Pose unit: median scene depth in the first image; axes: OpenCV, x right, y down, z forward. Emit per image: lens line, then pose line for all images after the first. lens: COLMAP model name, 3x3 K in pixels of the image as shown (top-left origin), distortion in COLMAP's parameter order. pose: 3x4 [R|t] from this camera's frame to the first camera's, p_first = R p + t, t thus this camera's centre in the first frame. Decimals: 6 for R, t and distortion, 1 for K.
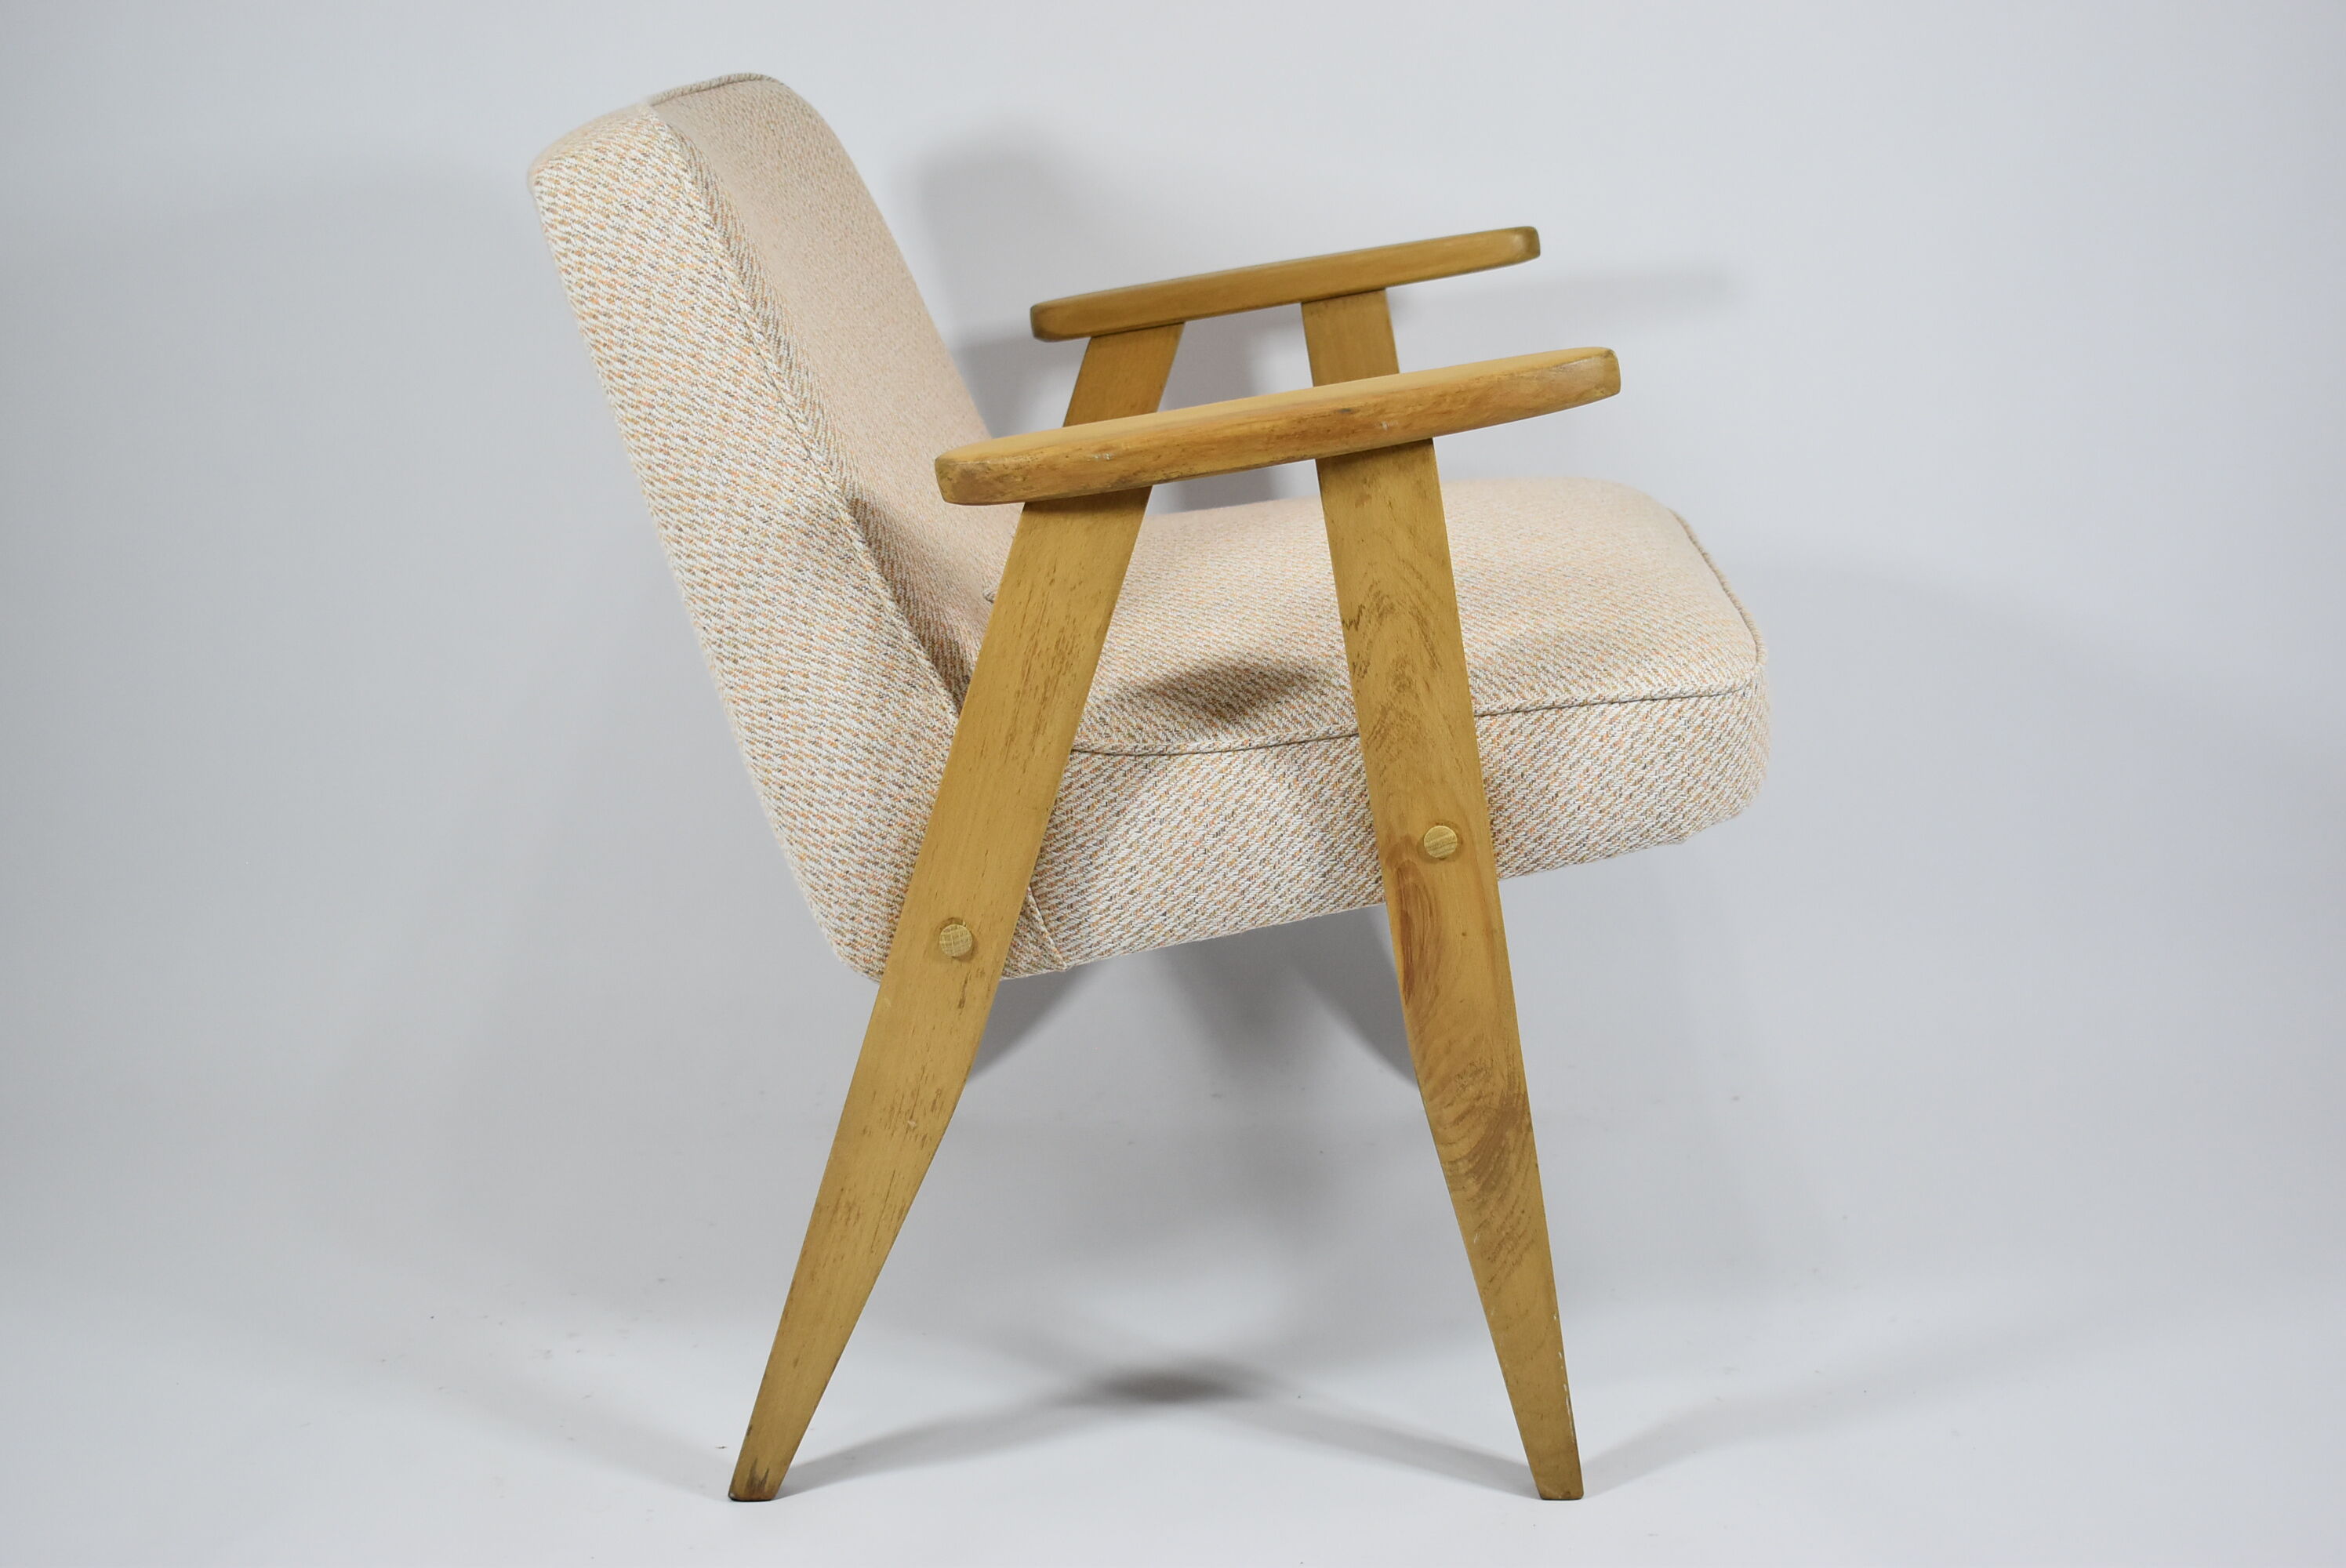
lens RADIAL K [[3322.0, 0, 1186.3], [0, 3322.0, 788.3], [0, 0, 1]] dist [-0.024238, 0.000000]
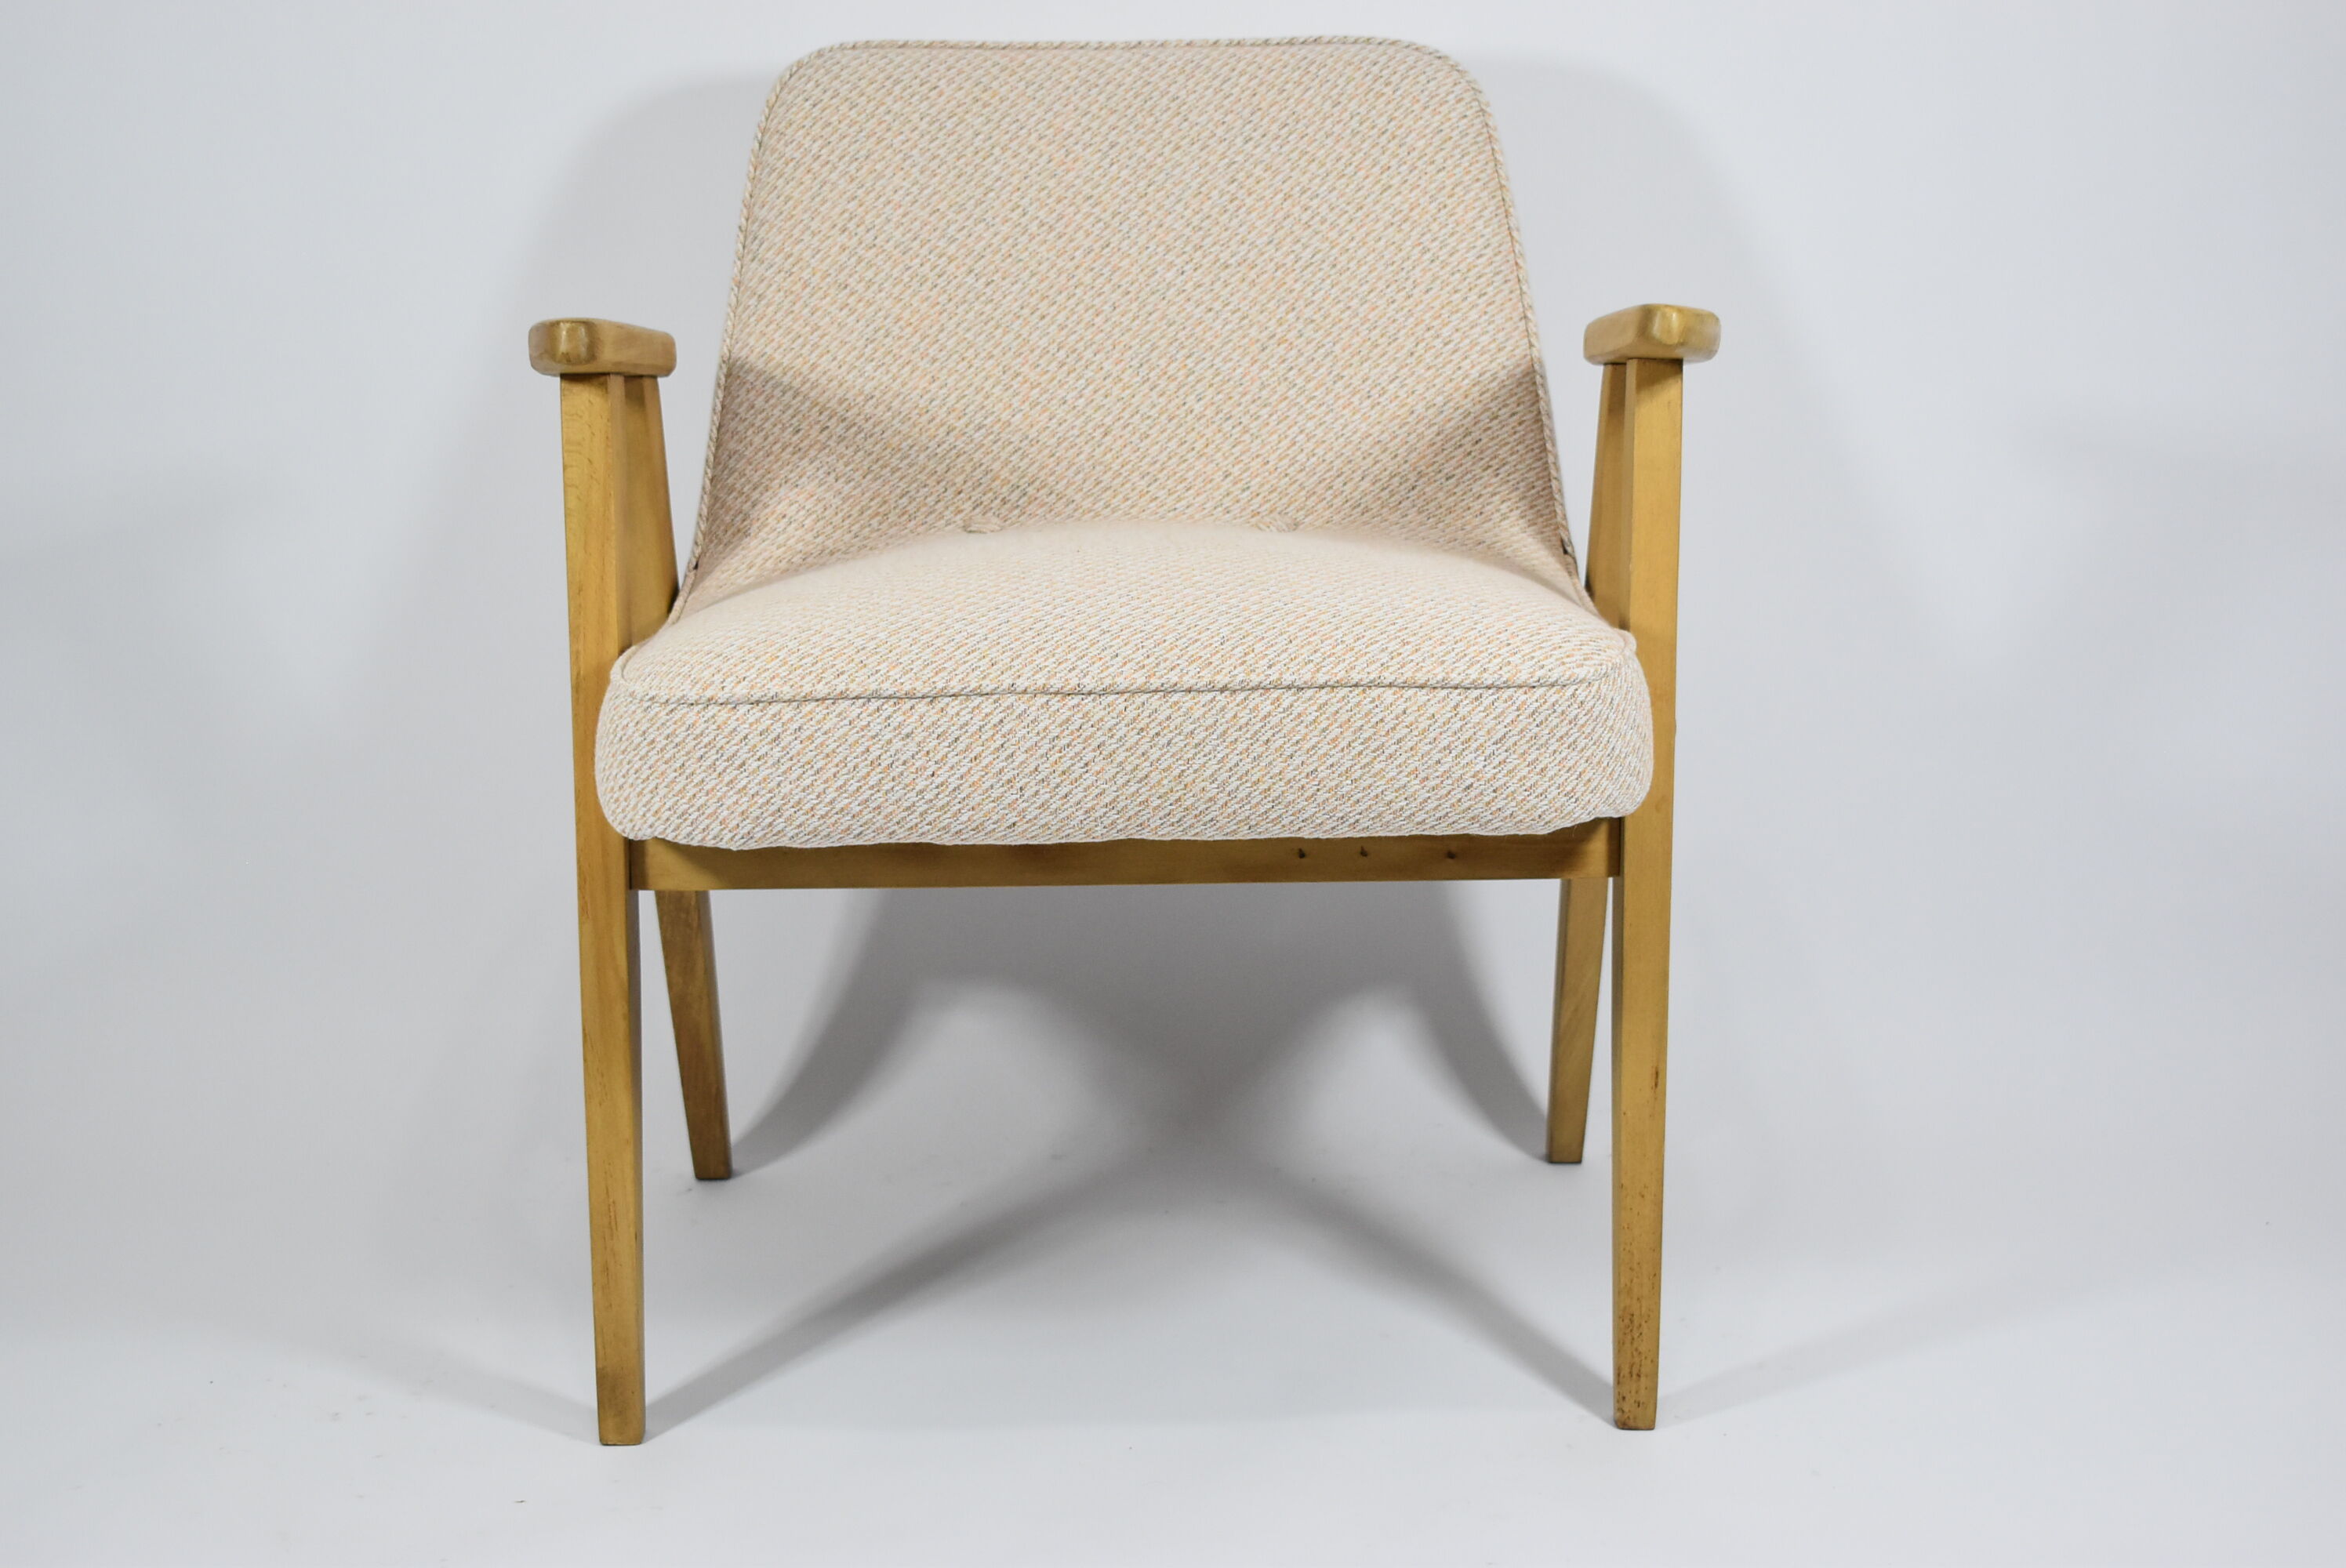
lens RADIAL K [[3899.8, 0, 1159.2], [0, 3899.8, 782.0], [0, 0, 1]] dist [-0.019356, 0.000000]
pose [[0.023621, 0.248244, -0.968410, 1.302559], [-0.253646, 0.938471, 0.234383, -0.318192], [0.967009, 0.240097, 0.085134, 1.068907]]
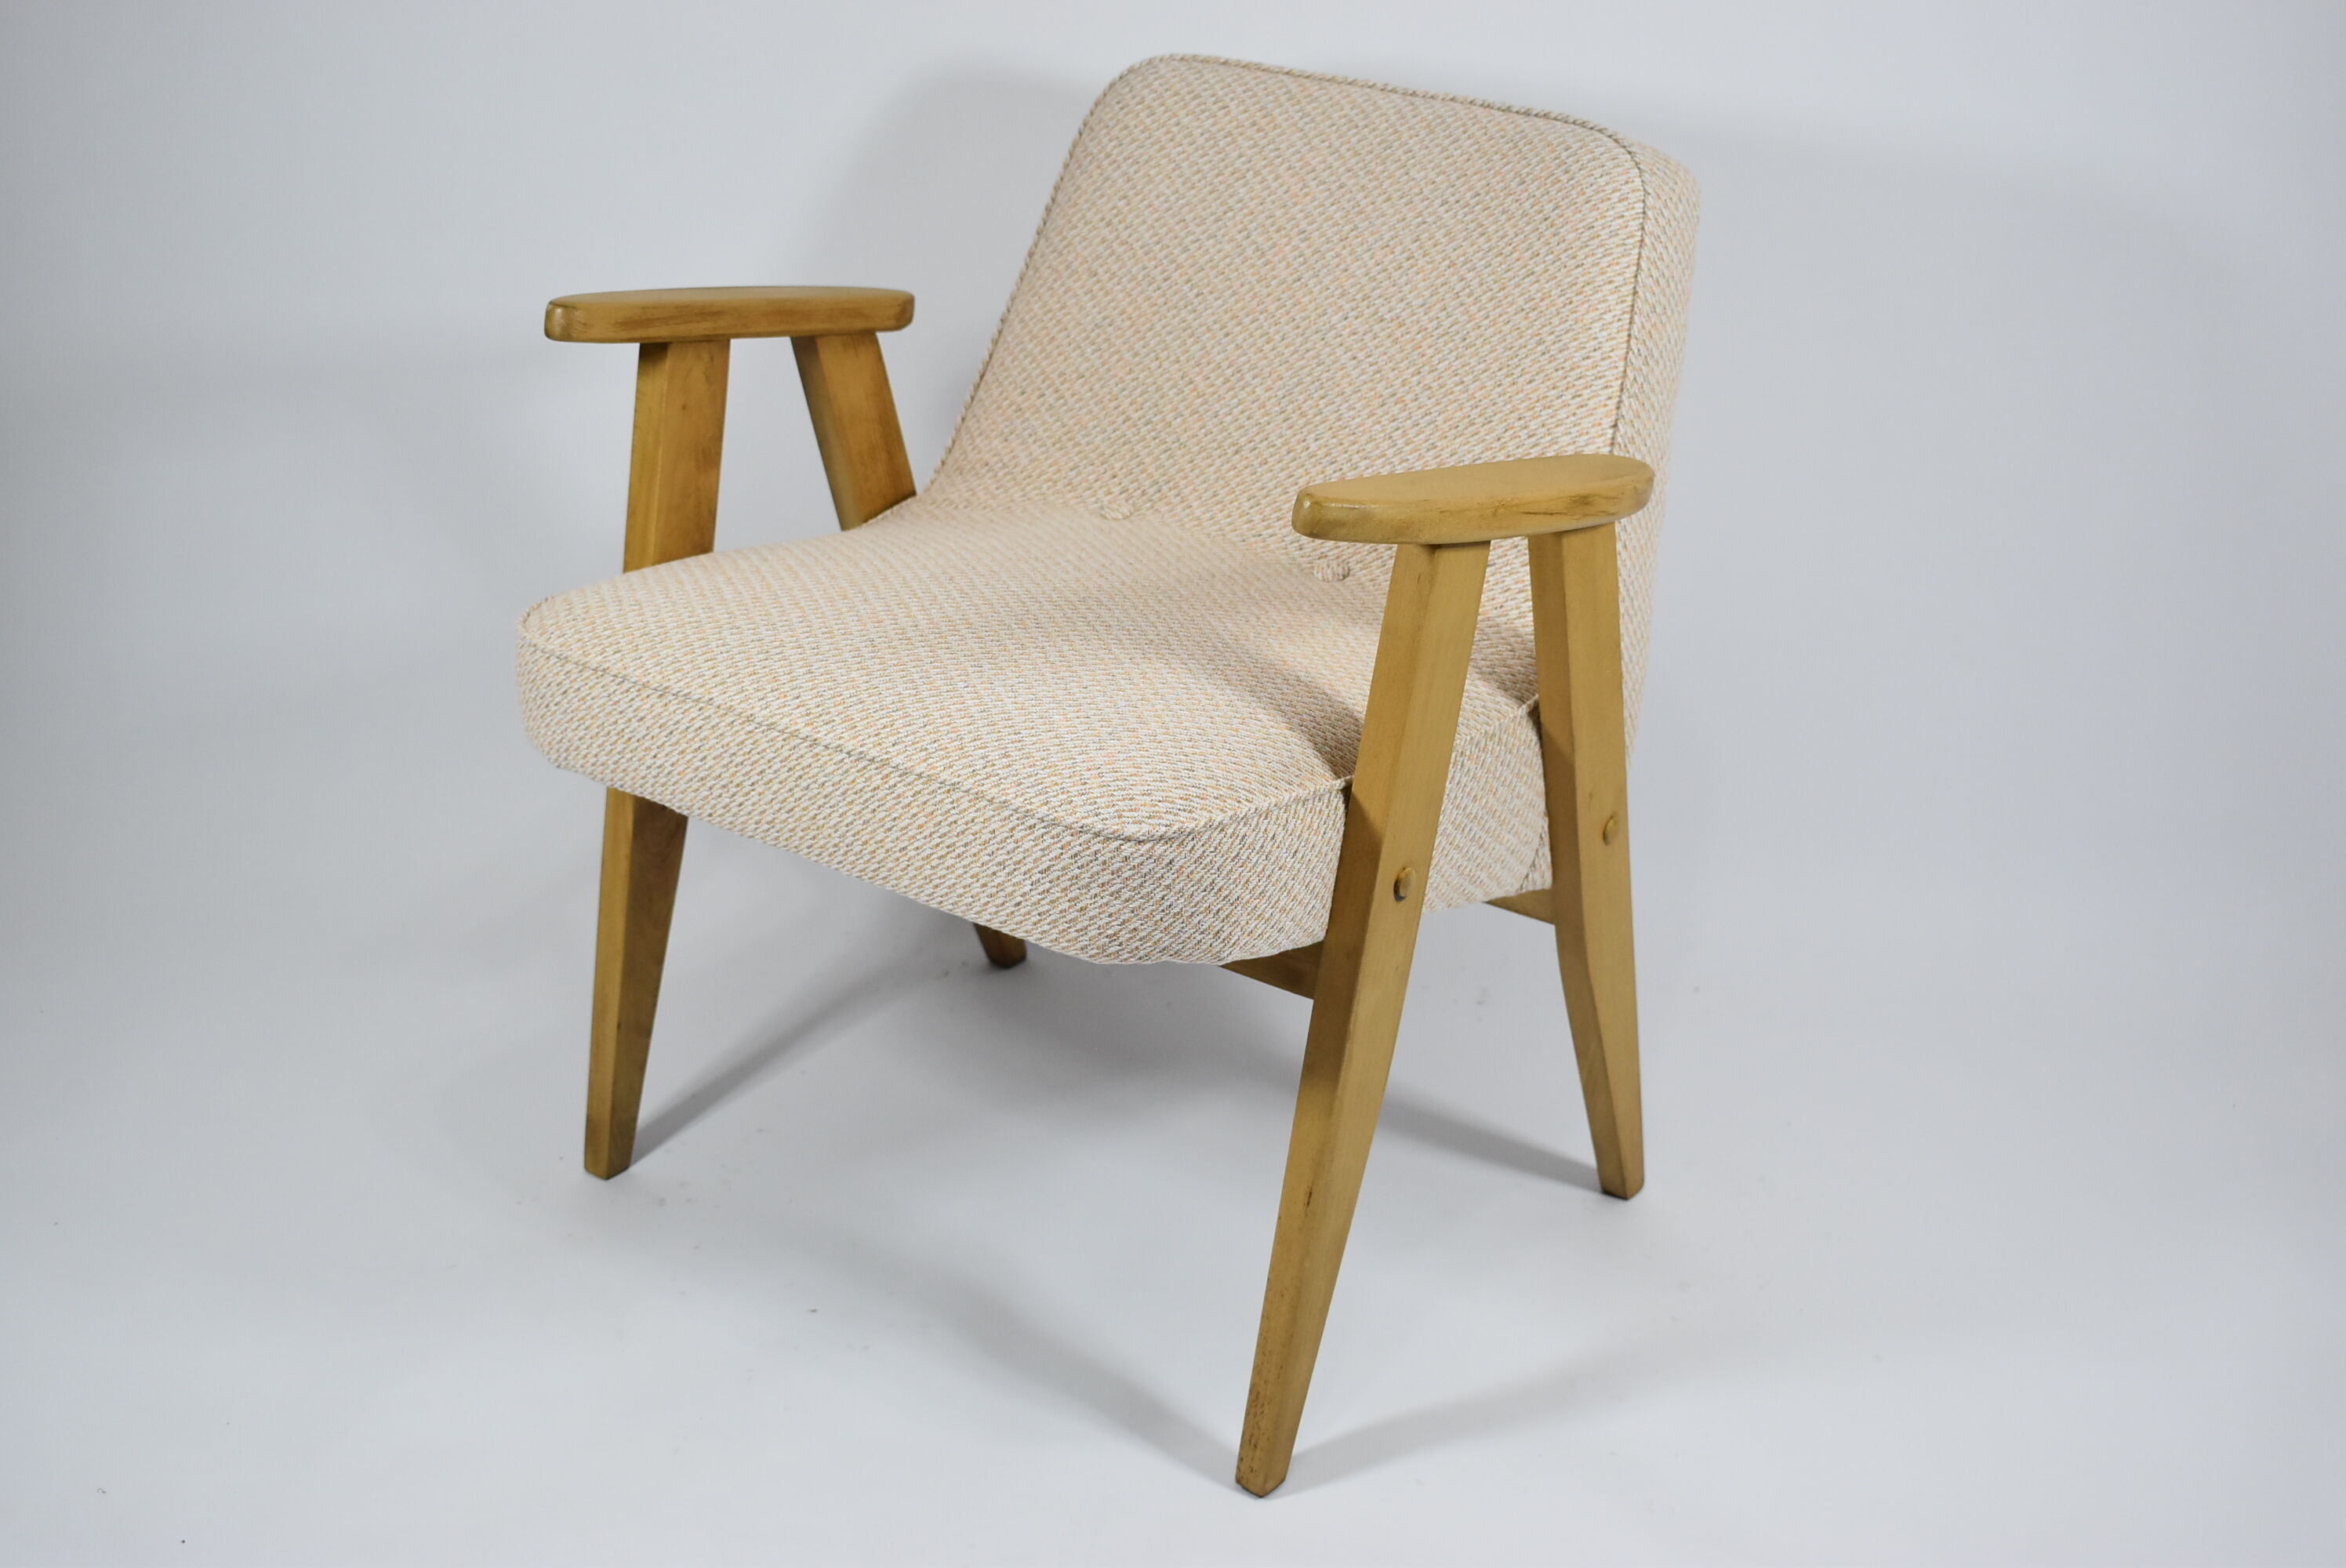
lens RADIAL K [[2830.8, 0, 1174.1], [0, 2830.8, 784.7], [0, 0, 1]] dist [-0.035628, 0.000000]
pose [[-0.578222, 0.312352, -0.753721, 0.816992], [-0.248089, 0.812758, 0.527140, -0.579346], [0.777246, 0.491794, -0.392463, 1.623076]]
